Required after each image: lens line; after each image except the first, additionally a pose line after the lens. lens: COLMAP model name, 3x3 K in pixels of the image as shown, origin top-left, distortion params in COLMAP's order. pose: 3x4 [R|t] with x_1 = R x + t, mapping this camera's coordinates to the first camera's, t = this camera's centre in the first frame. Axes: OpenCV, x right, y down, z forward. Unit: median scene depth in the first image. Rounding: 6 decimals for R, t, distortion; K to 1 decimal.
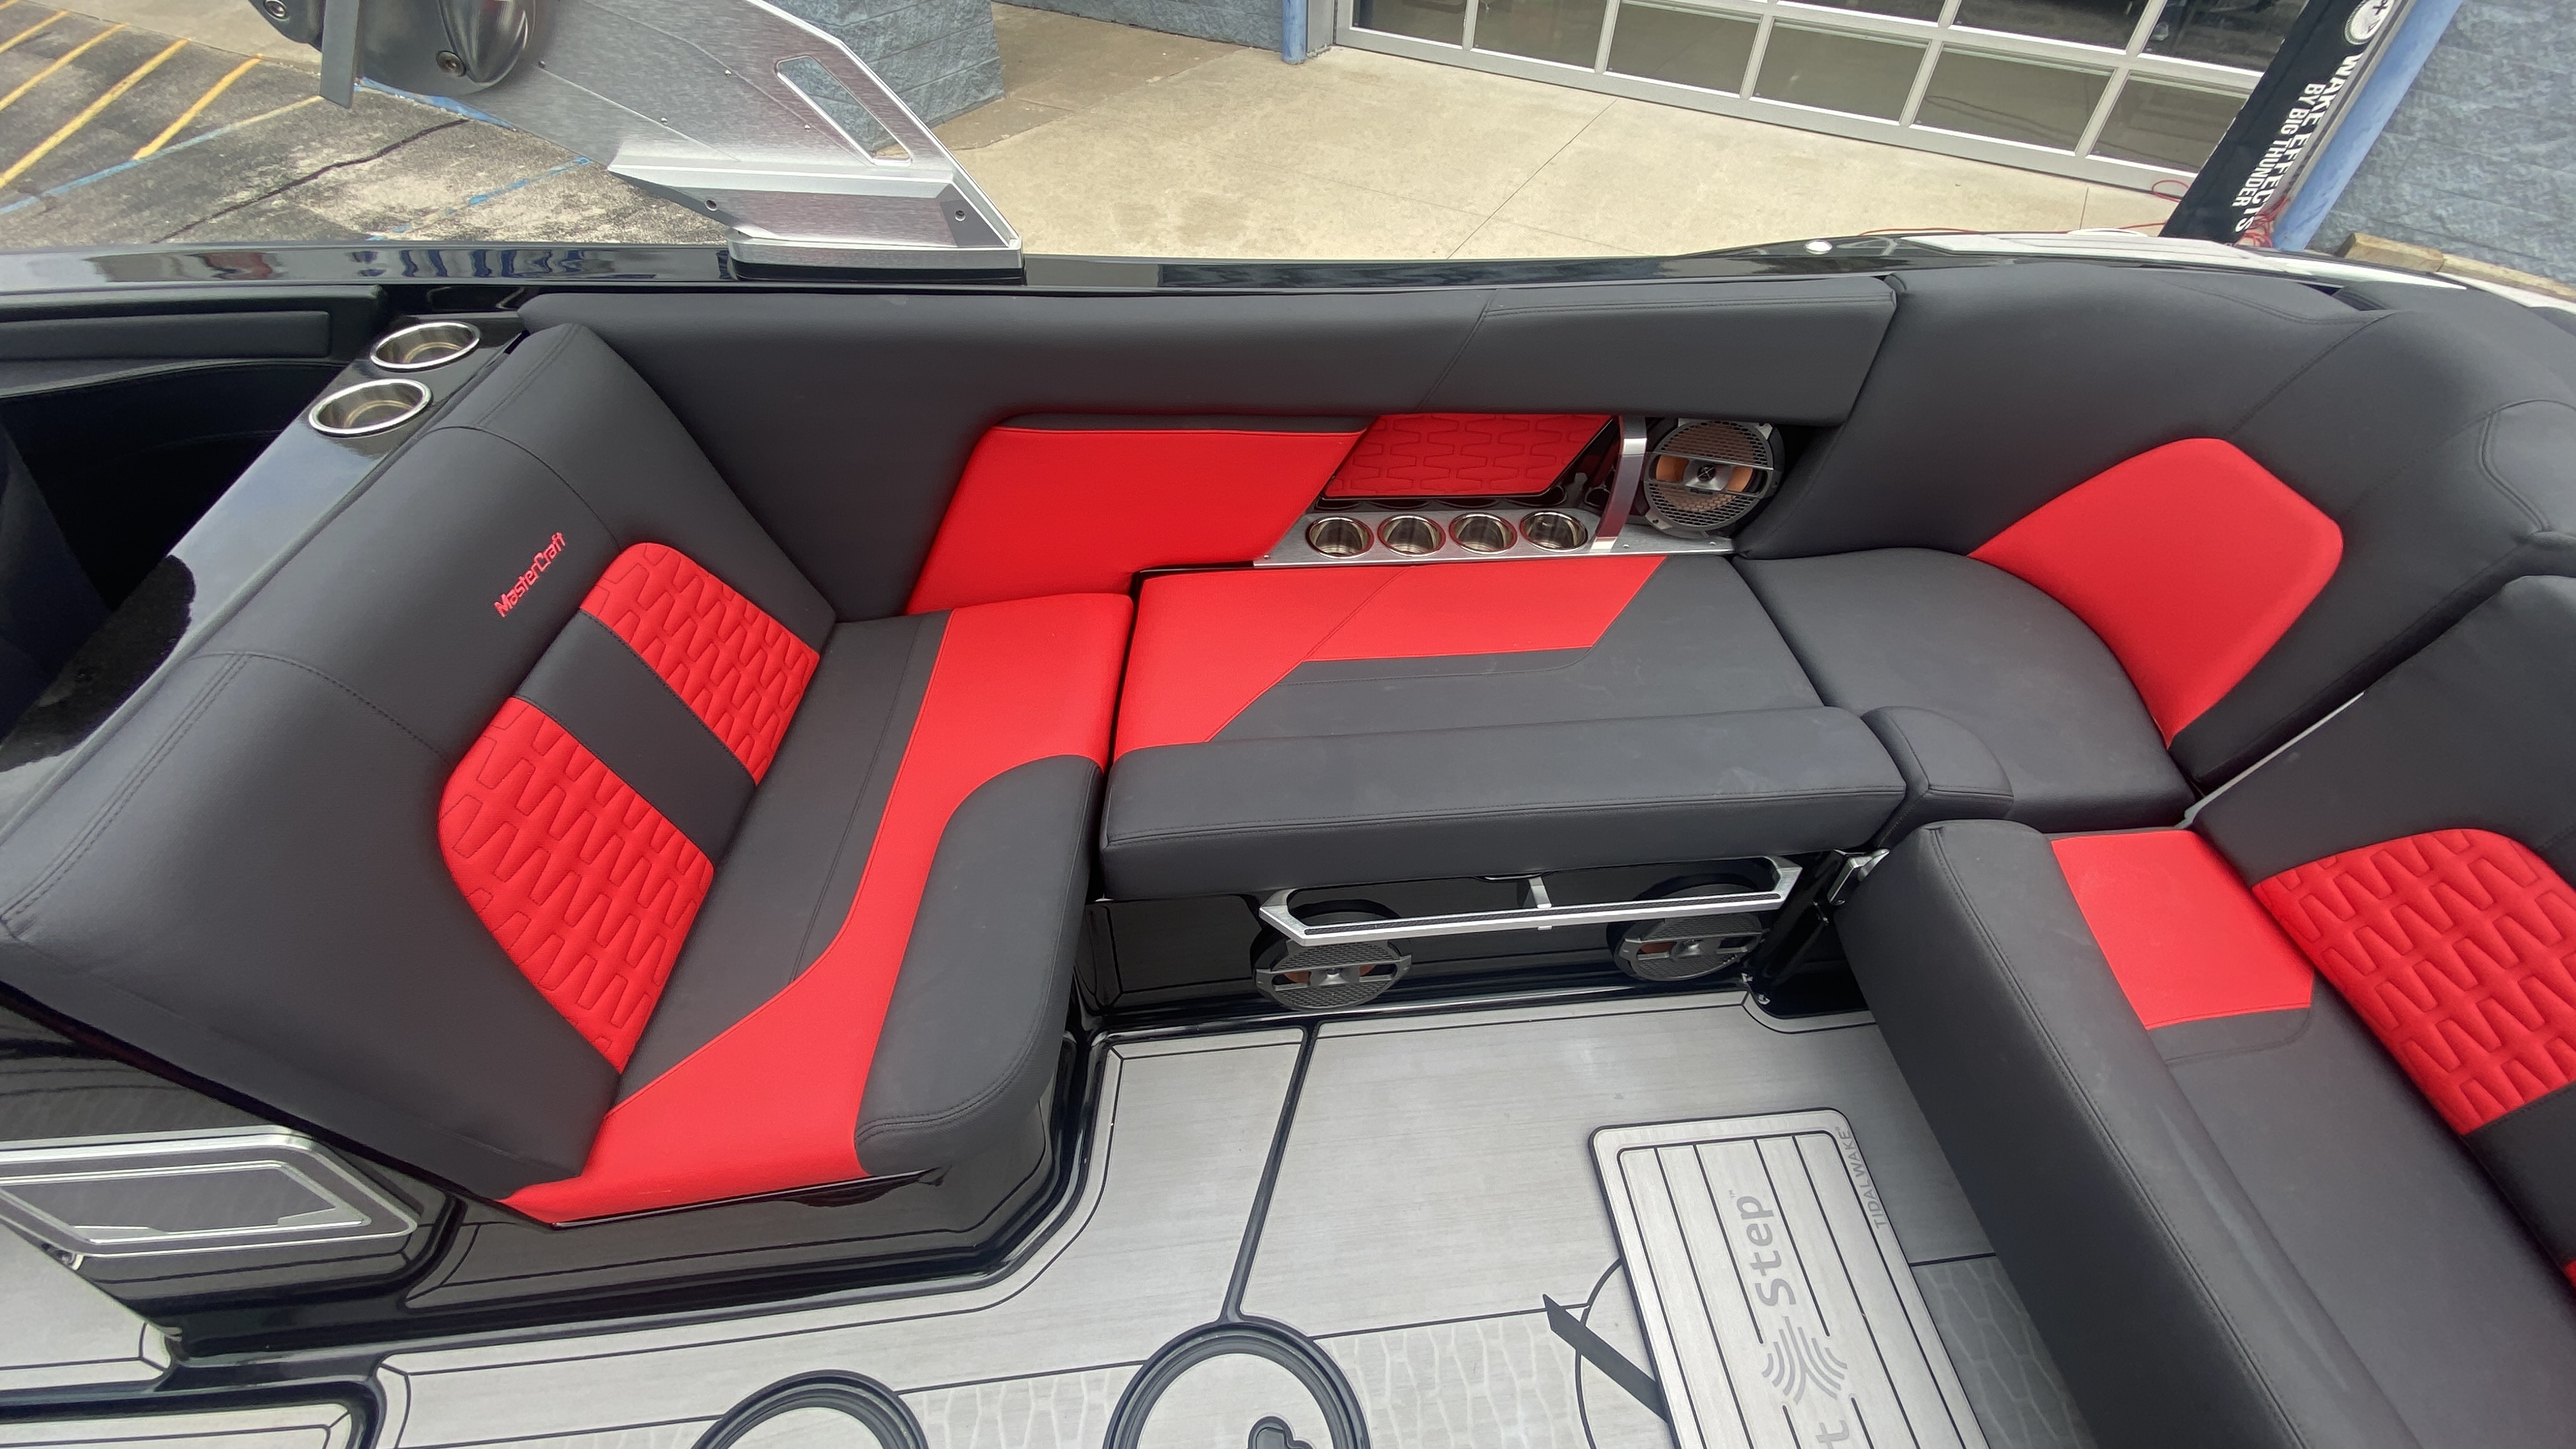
lens RADIAL K [[1040.8, 0, 1292.4], [0, 1040.8, 719.7], [0, 0, 1]] dist [0.015095, -0.017569]
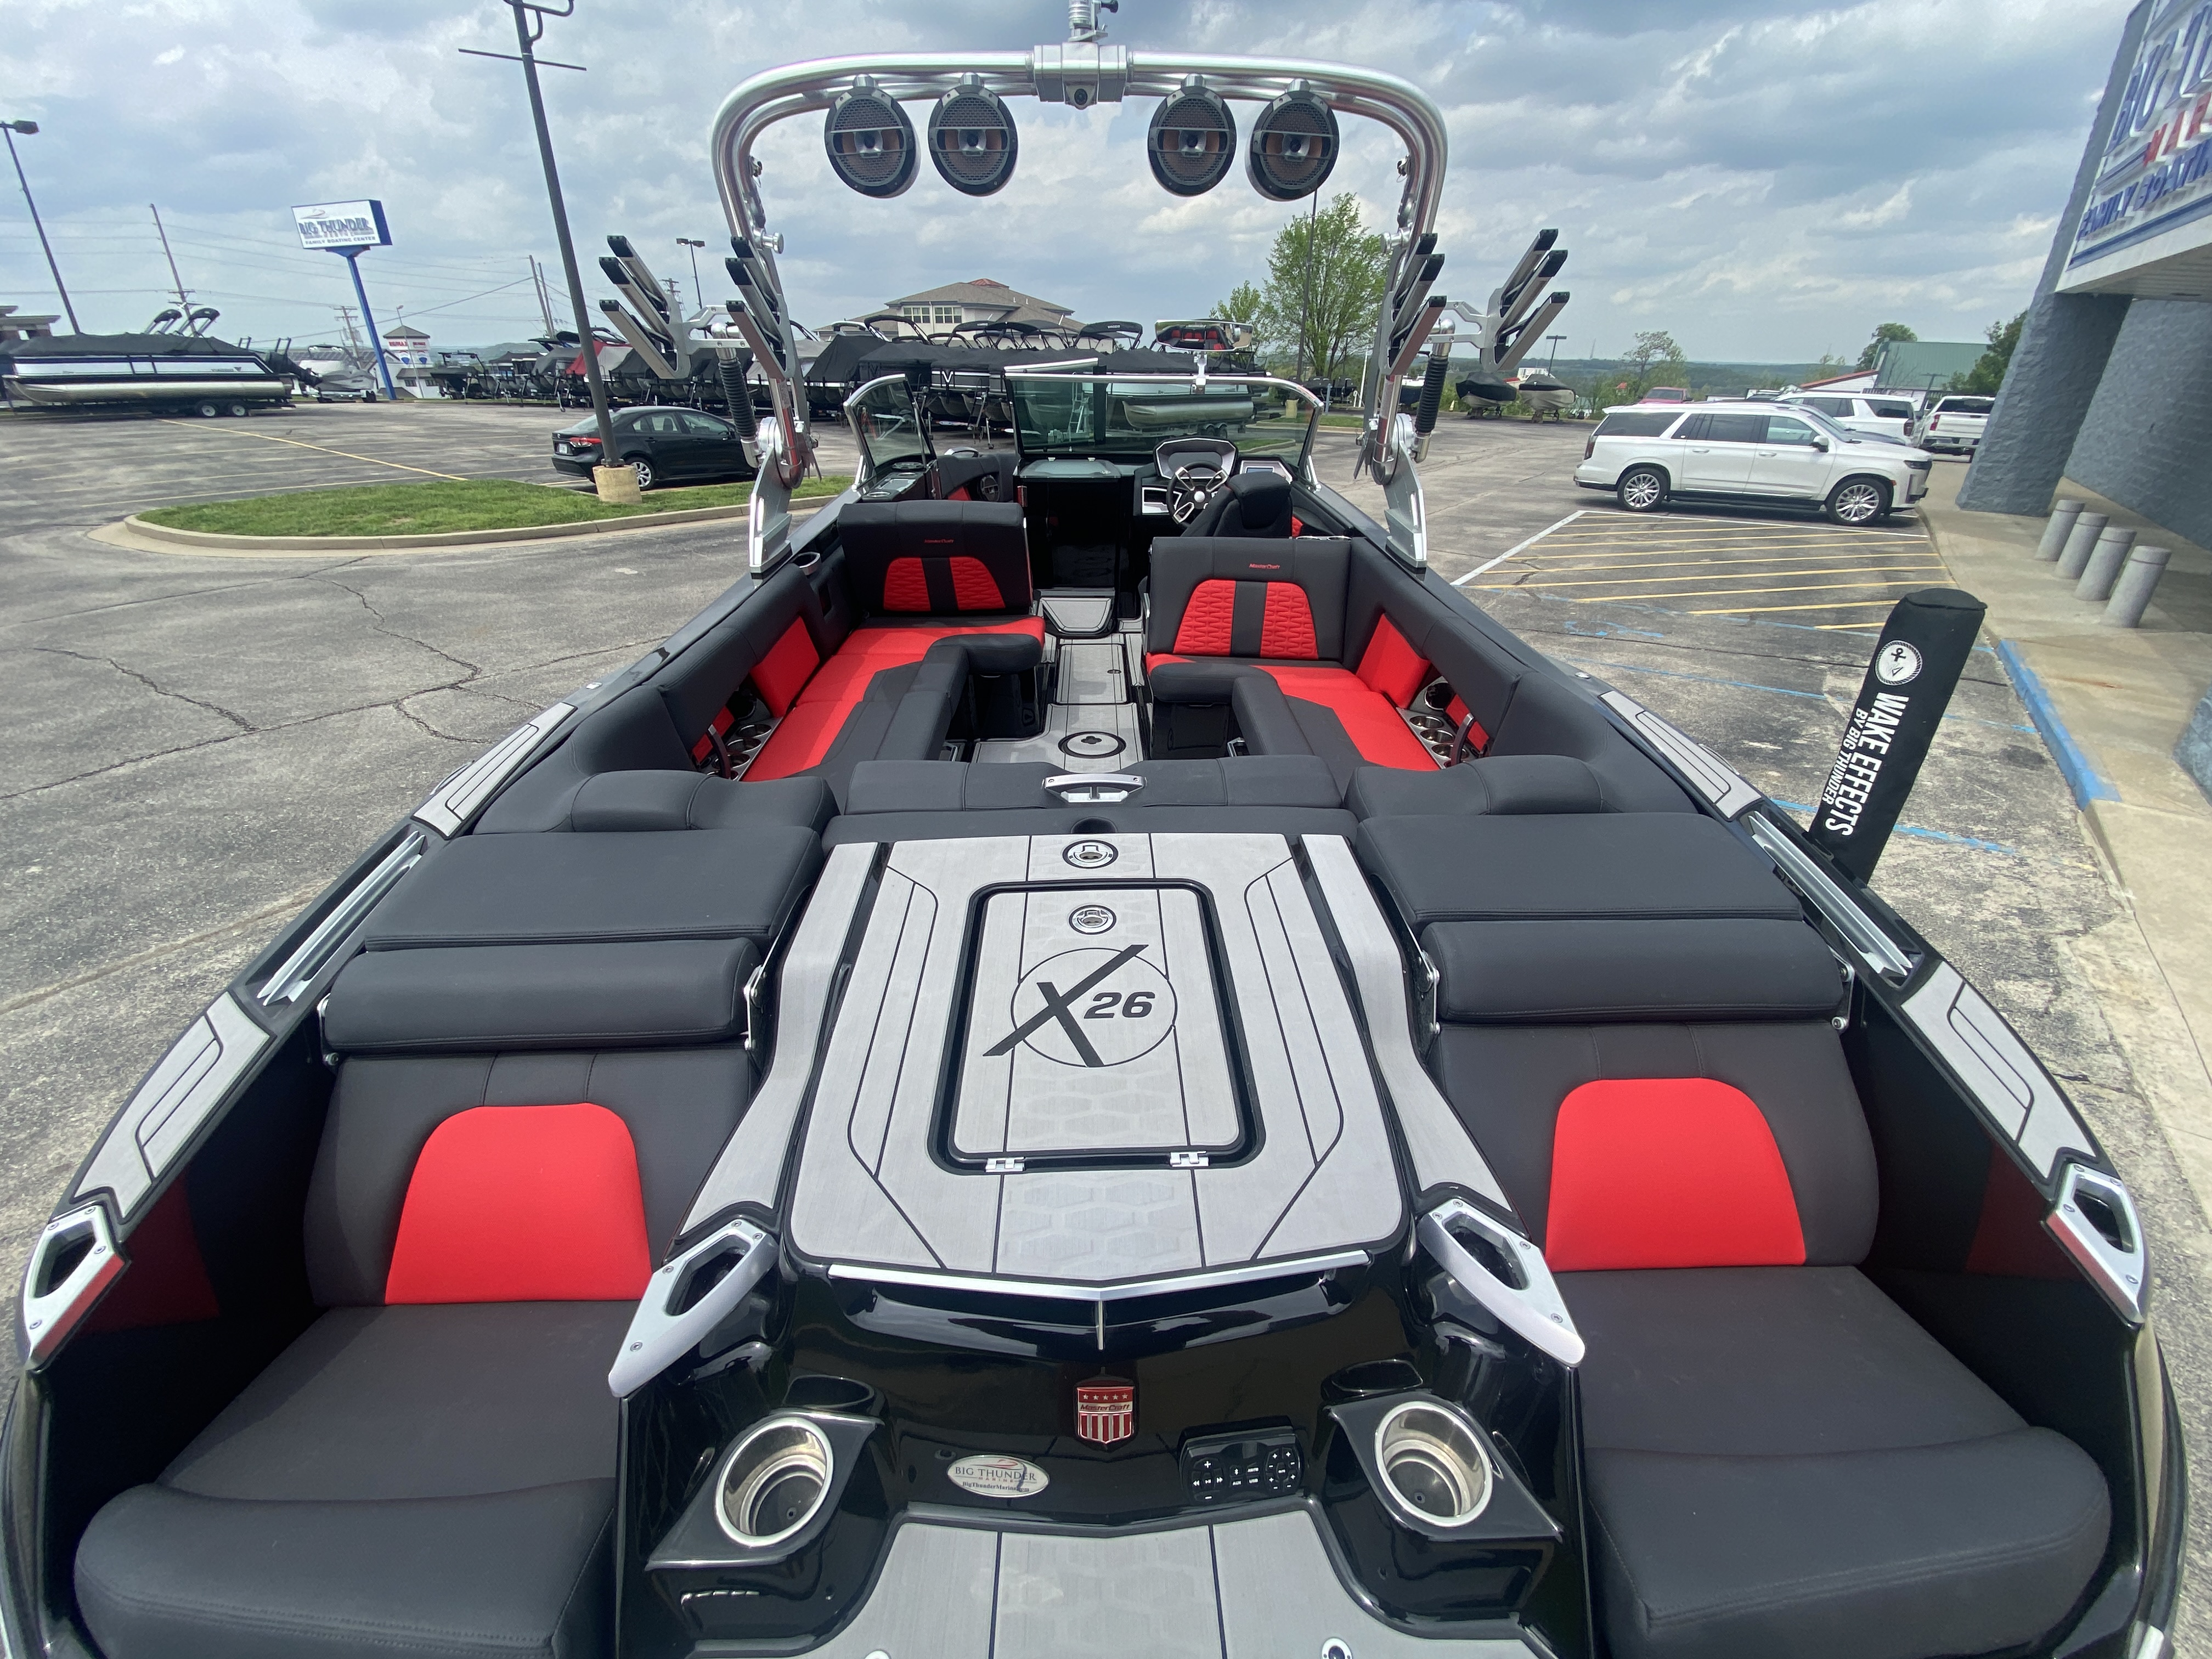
lens RADIAL K [[892.7, 0, 1107.3], [0, 892.7, 821.4], [0, 0, 1]] dist [0.012562, -0.016956]
pose [[-0.103197, 0.443176, -0.890475, 2.041407], [-0.727513, 0.576870, 0.371411, -0.291003], [0.678288, 0.686161, 0.262885, 0.237807]]
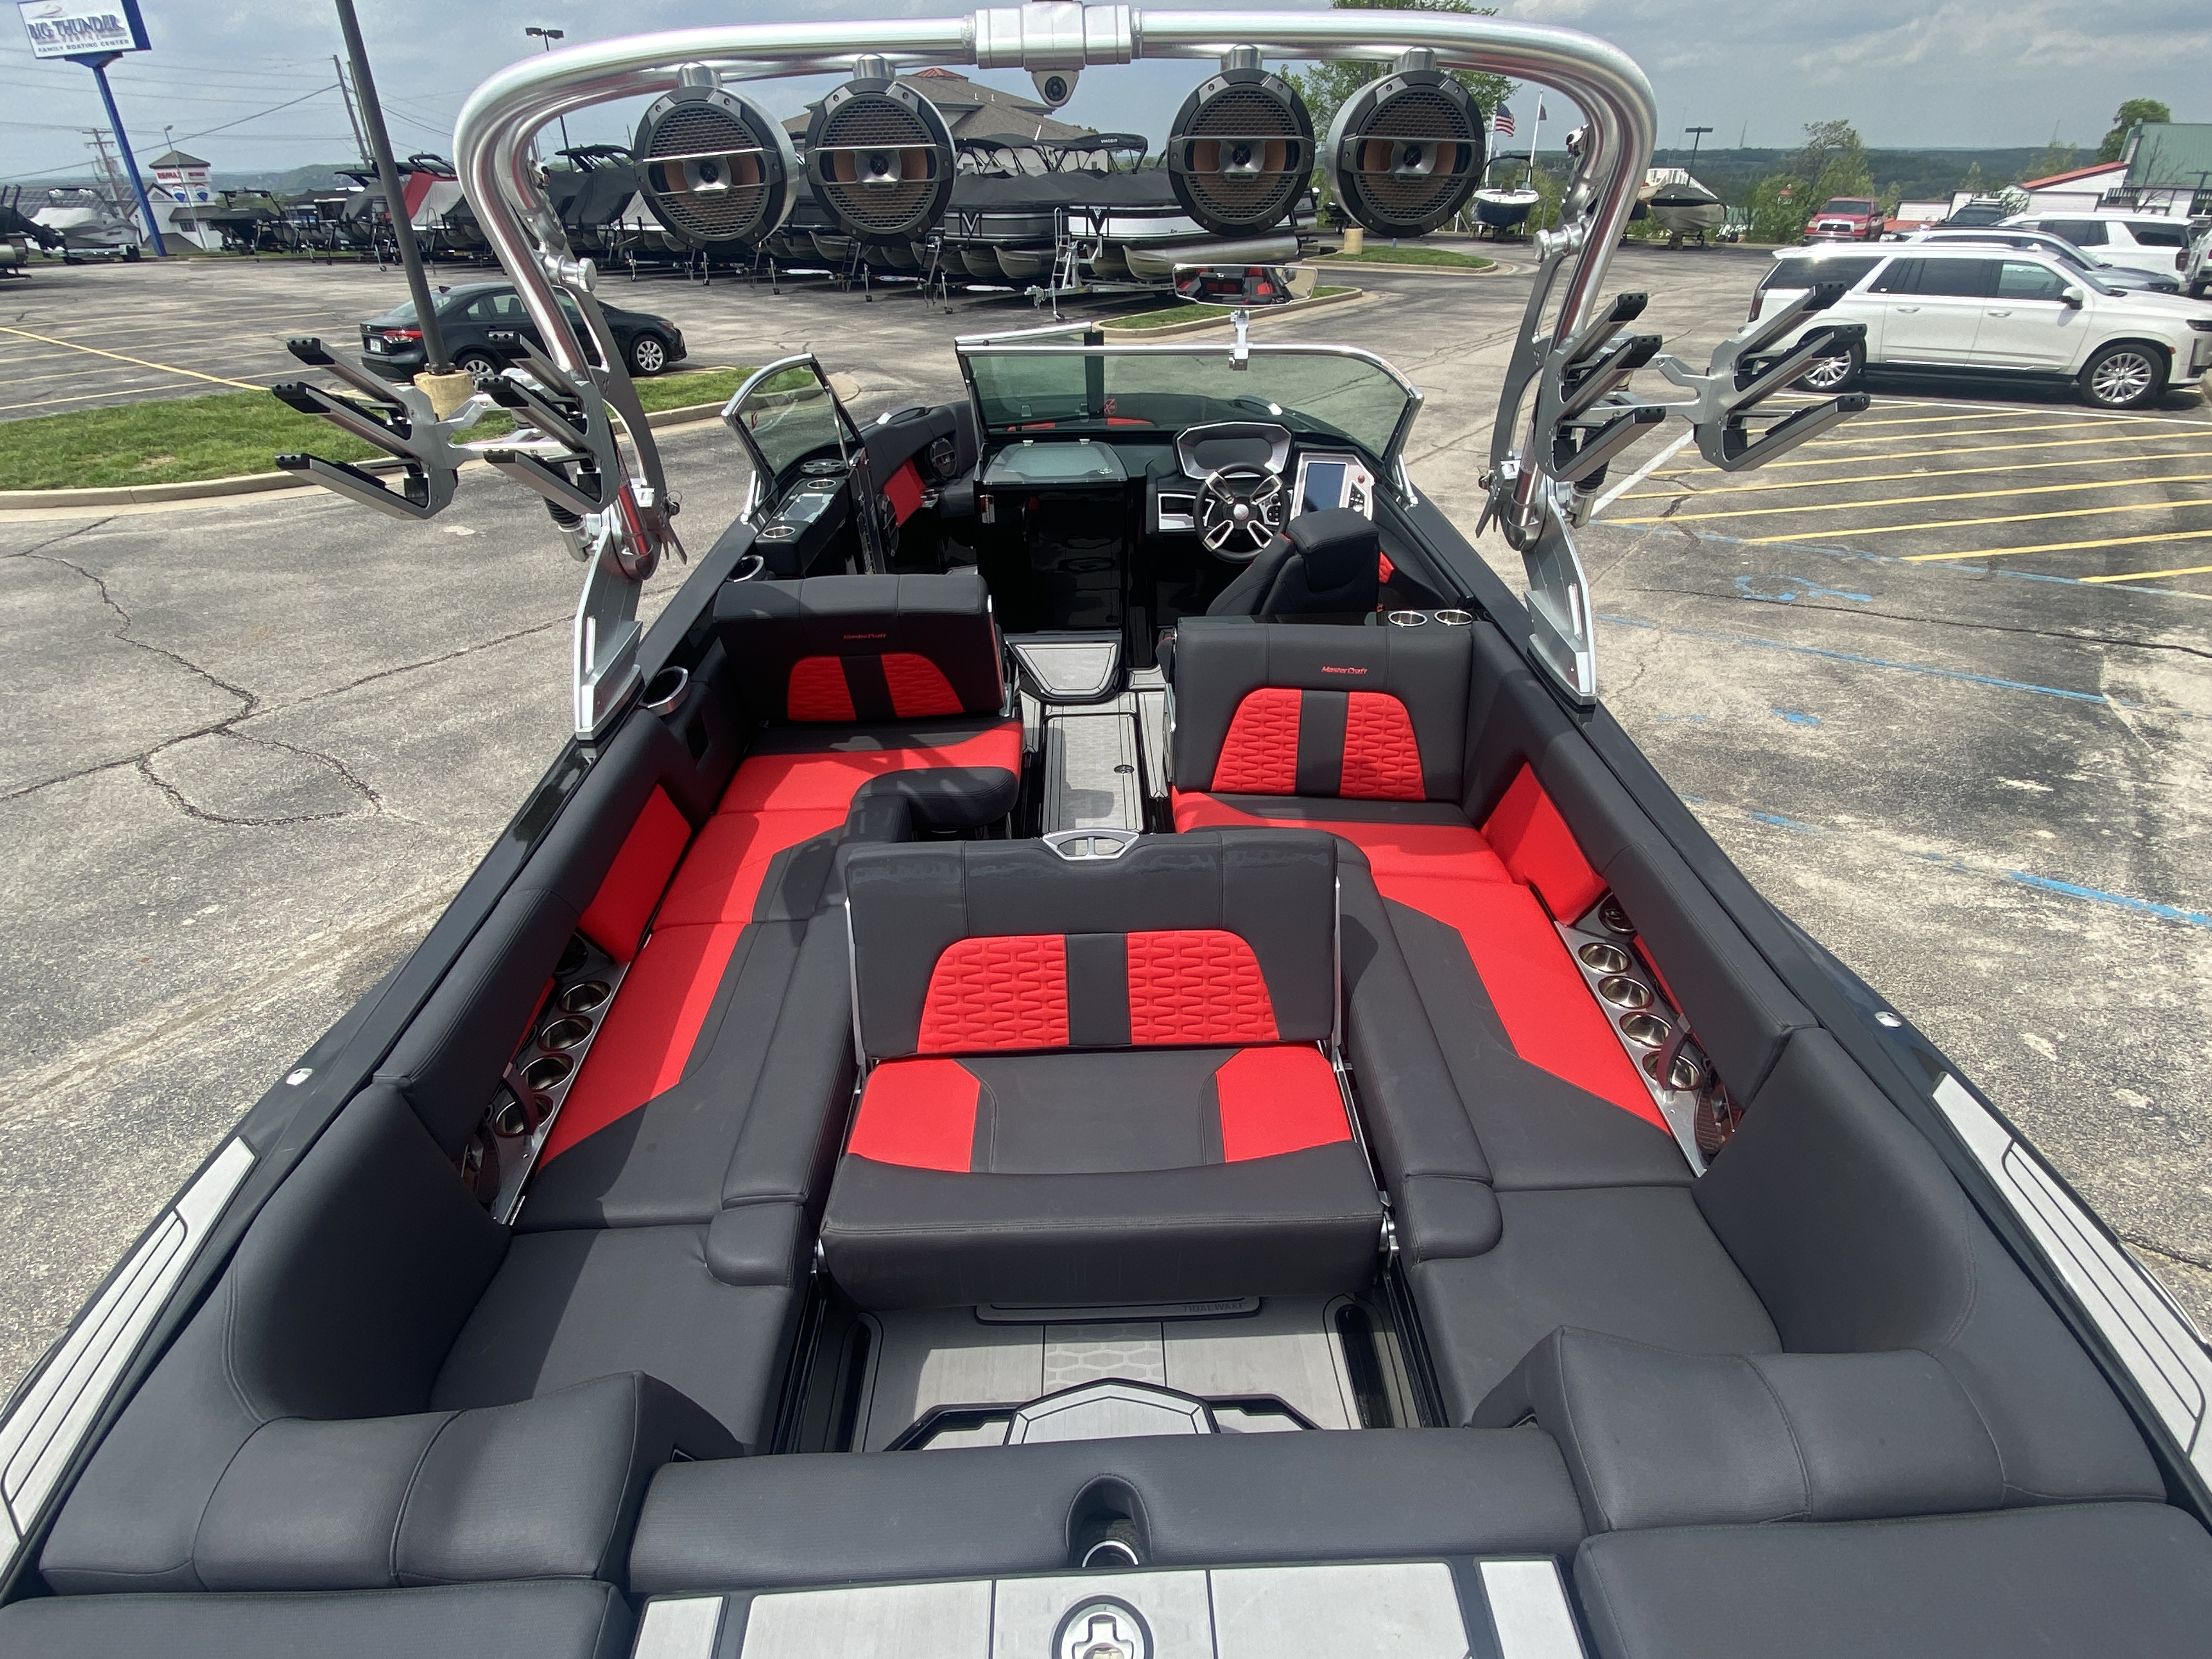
lens RADIAL K [[1155.8, 0, 1105.3], [0, 1155.8, 815.4], [0, 0, 1]] dist [0.012844, -0.017068]
pose [[-0.100222, 0.475560, -0.873956, 1.544865], [-0.711646, 0.579612, 0.397002, -0.477643], [0.695353, 0.661735, 0.280340, -0.038083]]
